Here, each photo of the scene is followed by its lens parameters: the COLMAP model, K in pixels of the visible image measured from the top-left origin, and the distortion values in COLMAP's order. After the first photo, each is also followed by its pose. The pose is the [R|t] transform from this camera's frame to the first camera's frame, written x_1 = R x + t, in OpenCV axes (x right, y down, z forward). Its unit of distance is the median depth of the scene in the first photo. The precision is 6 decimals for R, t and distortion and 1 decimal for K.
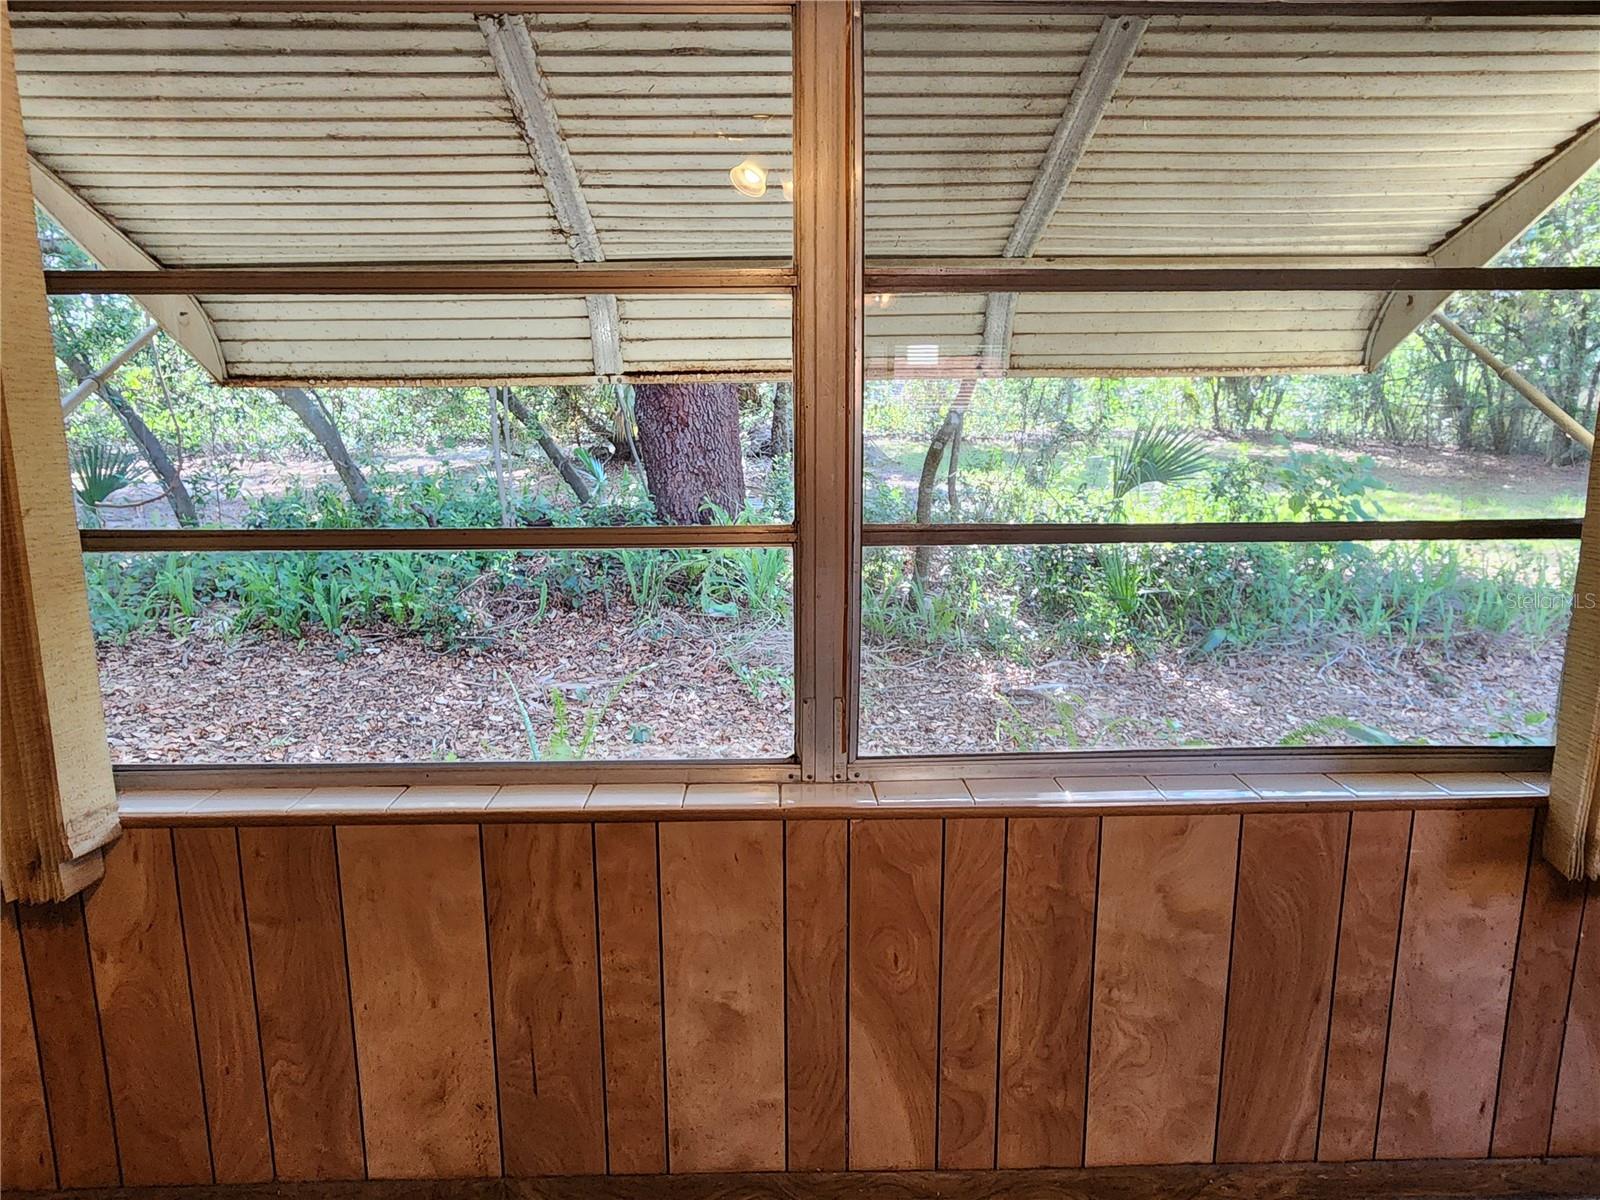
lens RADIAL K [[986.9, 0, 802.4], [0, 986.9, 605.3], [0, 0, 1]] dist [0.006230, -0.002086]
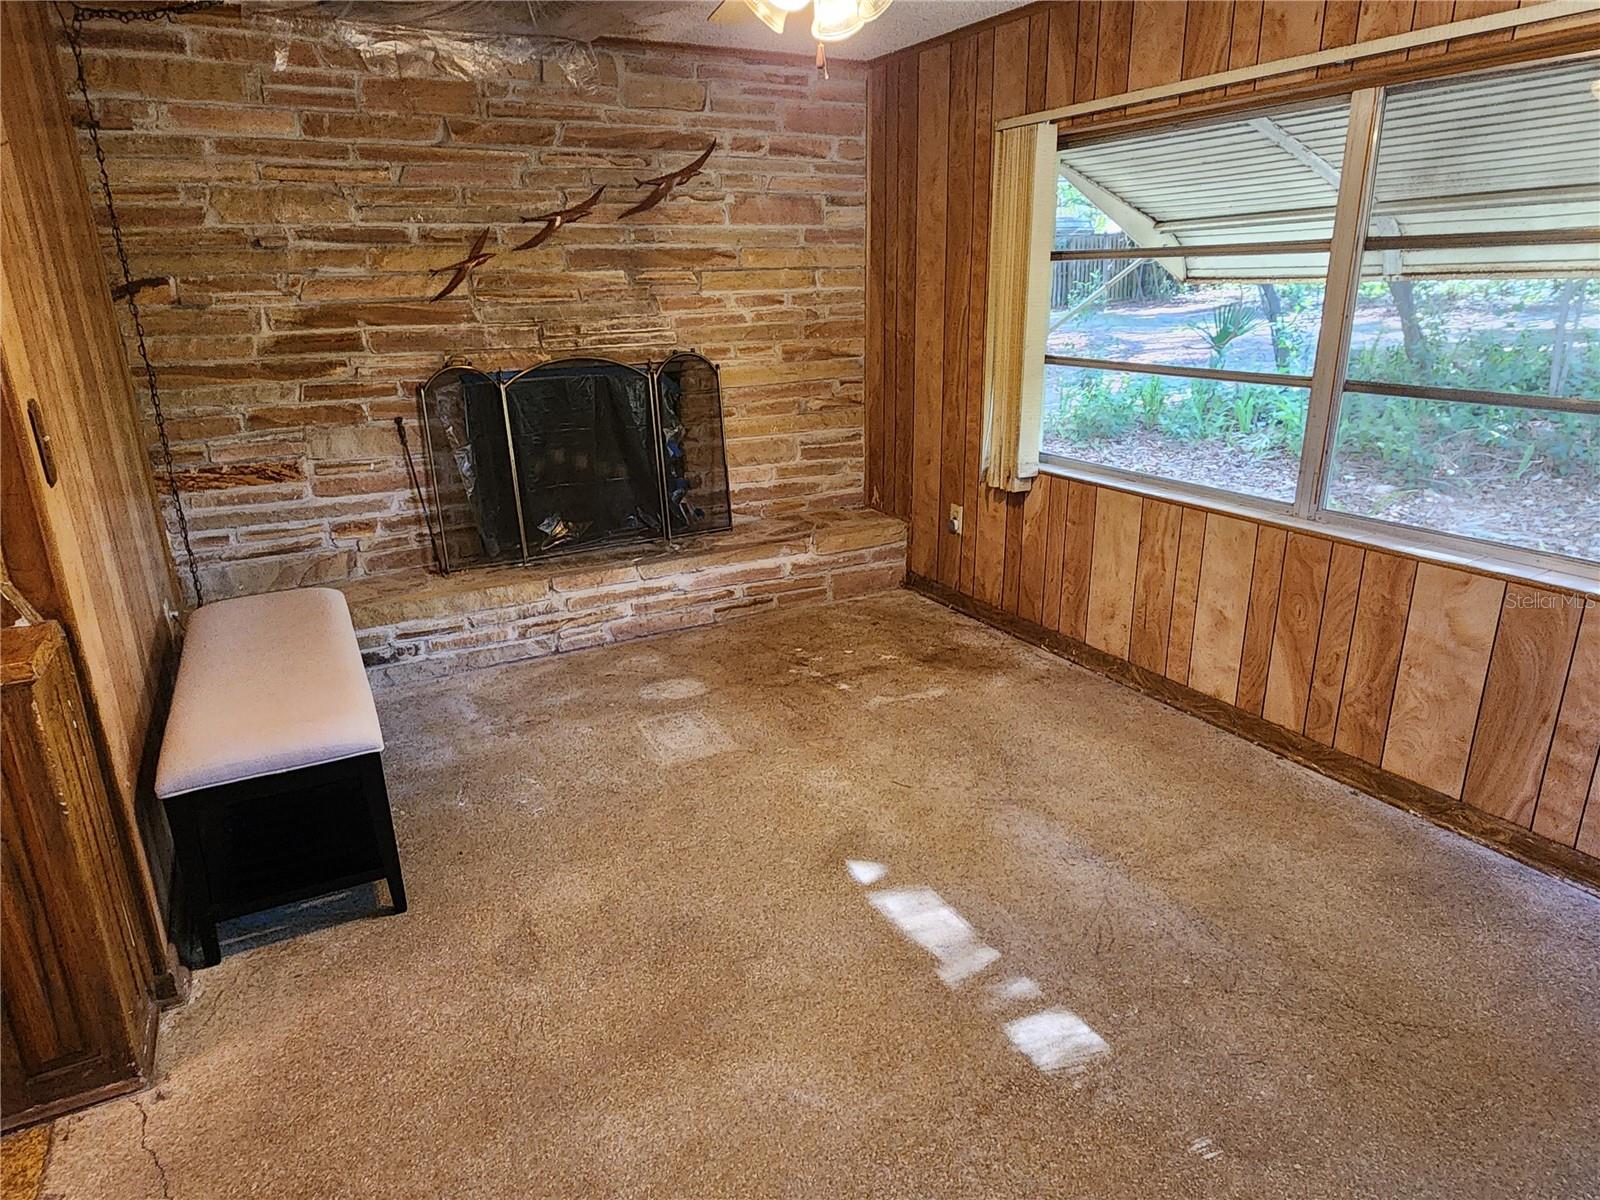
lens RADIAL K [[986.9, 0, 793.1], [0, 986.9, 605.3], [0, 0, 1]] dist [0.006230, -0.002086]
pose [[0.453057, 0.277309, -0.847254, 1.241623], [-0.149056, 0.960574, 0.234693, 0.041902], [0.878932, 0.019959, 0.476529, -0.754851]]
